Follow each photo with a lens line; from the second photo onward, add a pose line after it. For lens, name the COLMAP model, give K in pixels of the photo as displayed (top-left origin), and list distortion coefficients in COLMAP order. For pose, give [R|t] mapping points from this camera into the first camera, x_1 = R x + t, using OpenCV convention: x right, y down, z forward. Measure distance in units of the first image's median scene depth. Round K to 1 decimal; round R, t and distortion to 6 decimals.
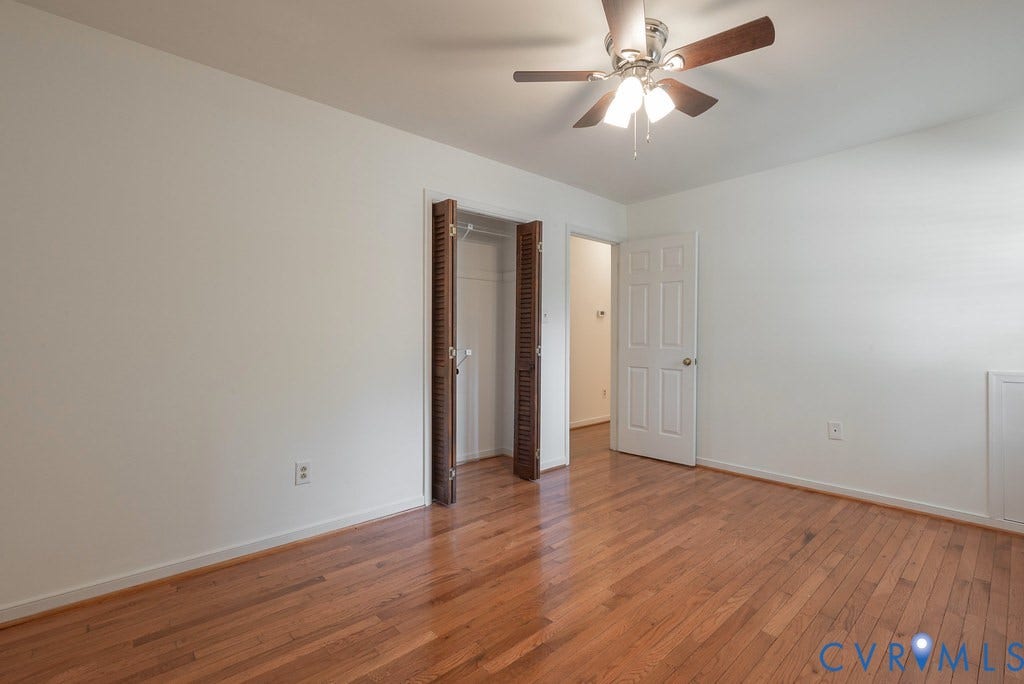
lens RADIAL K [[441.2, 0, 513.4], [0, 441.2, 341.3], [0, 0, 1]] dist [-0.000781, 0.000813]
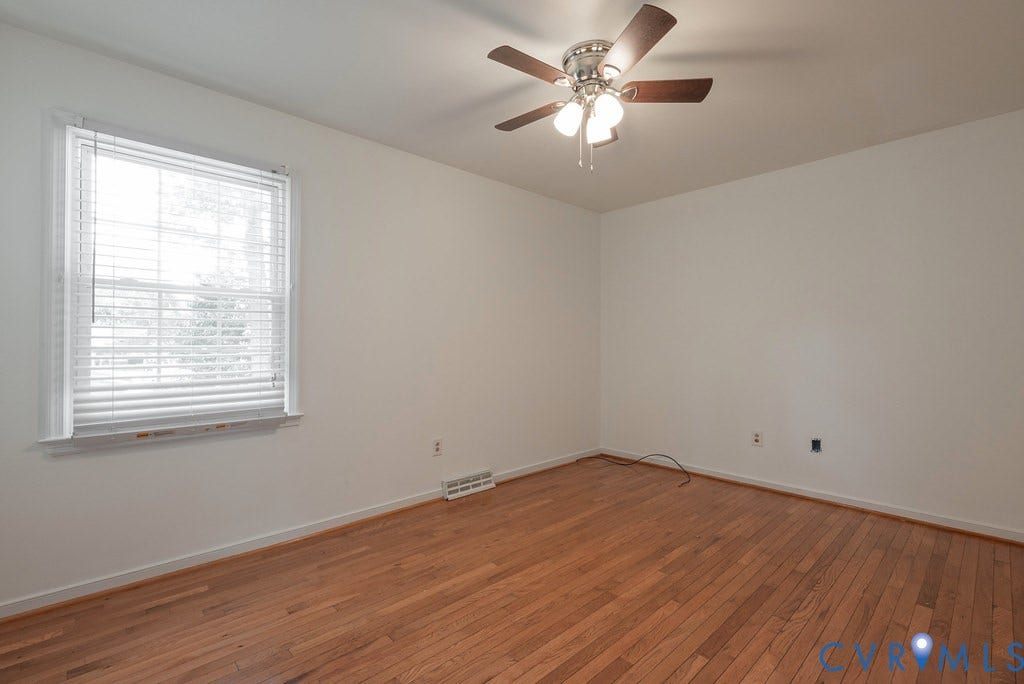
lens RADIAL K [[441.2, 0, 513.4], [0, 441.2, 341.3], [0, 0, 1]] dist [-0.000781, 0.000813]
pose [[-0.999702, -0.002787, -0.024256, 0.486621], [-0.003024, 0.999948, 0.009714, -0.022085], [0.024228, 0.009784, -0.999659, 2.043802]]
